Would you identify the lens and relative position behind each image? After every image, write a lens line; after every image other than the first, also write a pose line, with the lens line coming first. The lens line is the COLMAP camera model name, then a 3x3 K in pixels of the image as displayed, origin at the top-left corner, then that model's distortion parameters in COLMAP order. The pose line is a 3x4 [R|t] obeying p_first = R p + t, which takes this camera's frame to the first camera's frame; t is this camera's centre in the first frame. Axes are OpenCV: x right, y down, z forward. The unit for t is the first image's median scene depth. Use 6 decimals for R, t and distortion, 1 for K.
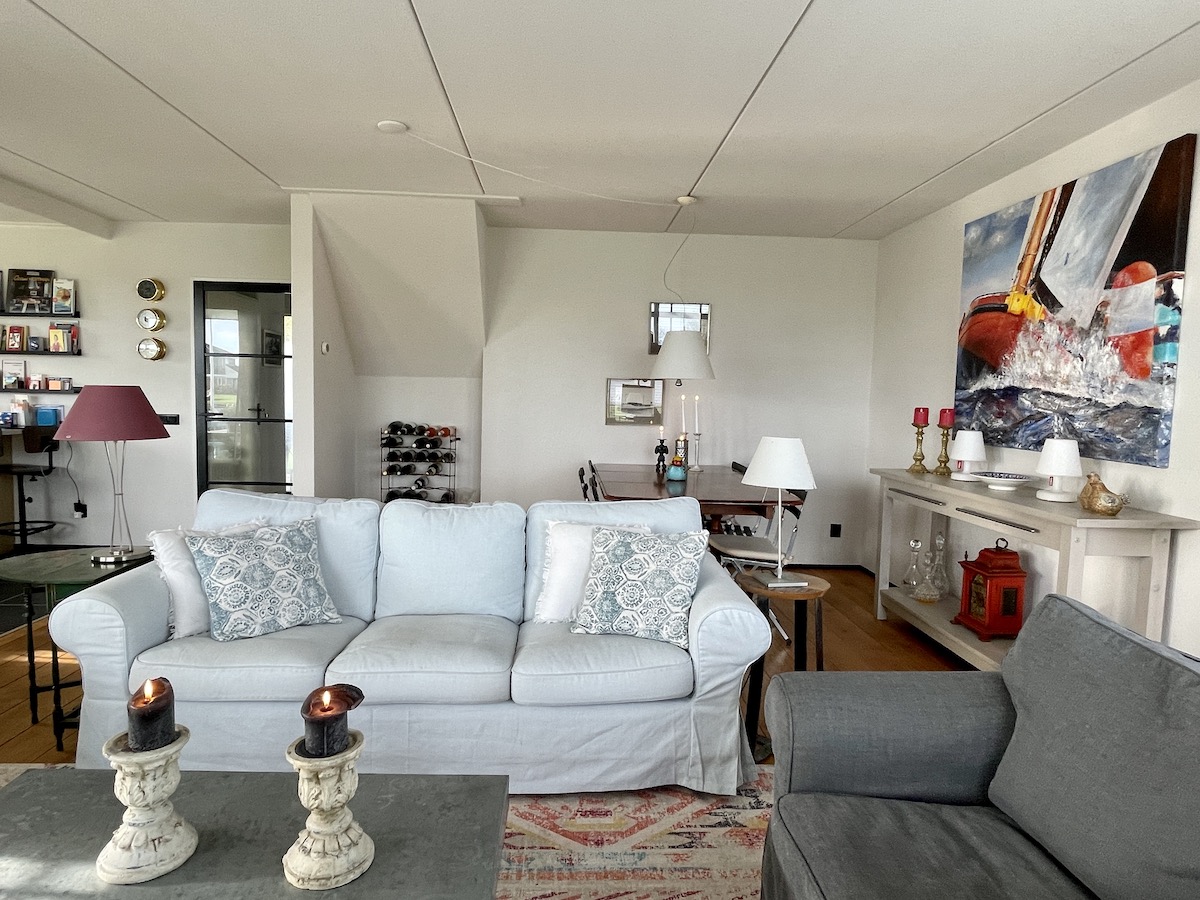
lens RADIAL K [[750.3, 0, 600.0], [0, 750.3, 450.0], [0, 0, 1]] dist [-0.002640, -0.001359]
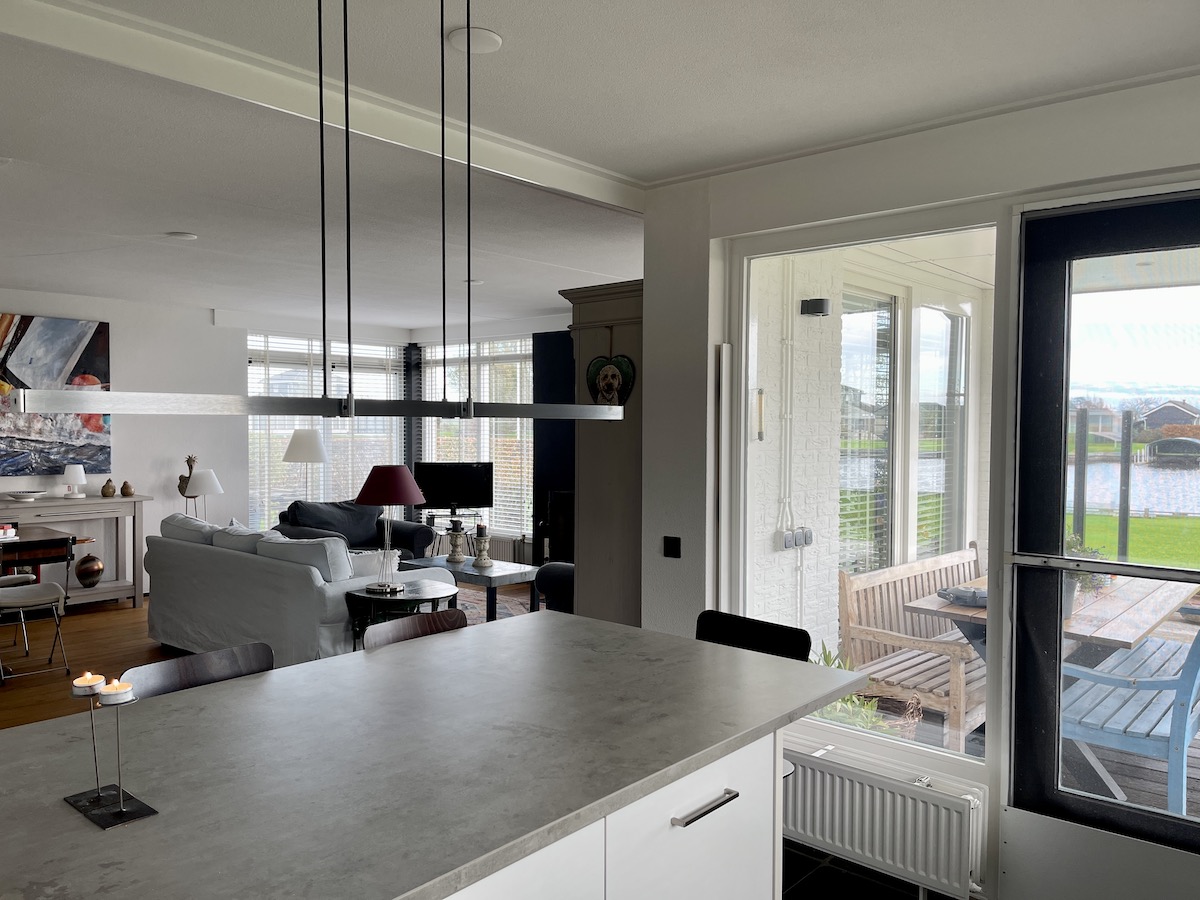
lens RADIAL K [[908.2, 0, 600.0], [0, 908.2, 450.0], [0, 0, 1]] dist [0.009178, 0.003419]
pose [[-0.718453, -0.051887, 0.693638, -1.754521], [0.023882, 0.994786, 0.099150, -0.227457], [-0.695166, 0.087800, -0.713467, 1.592747]]
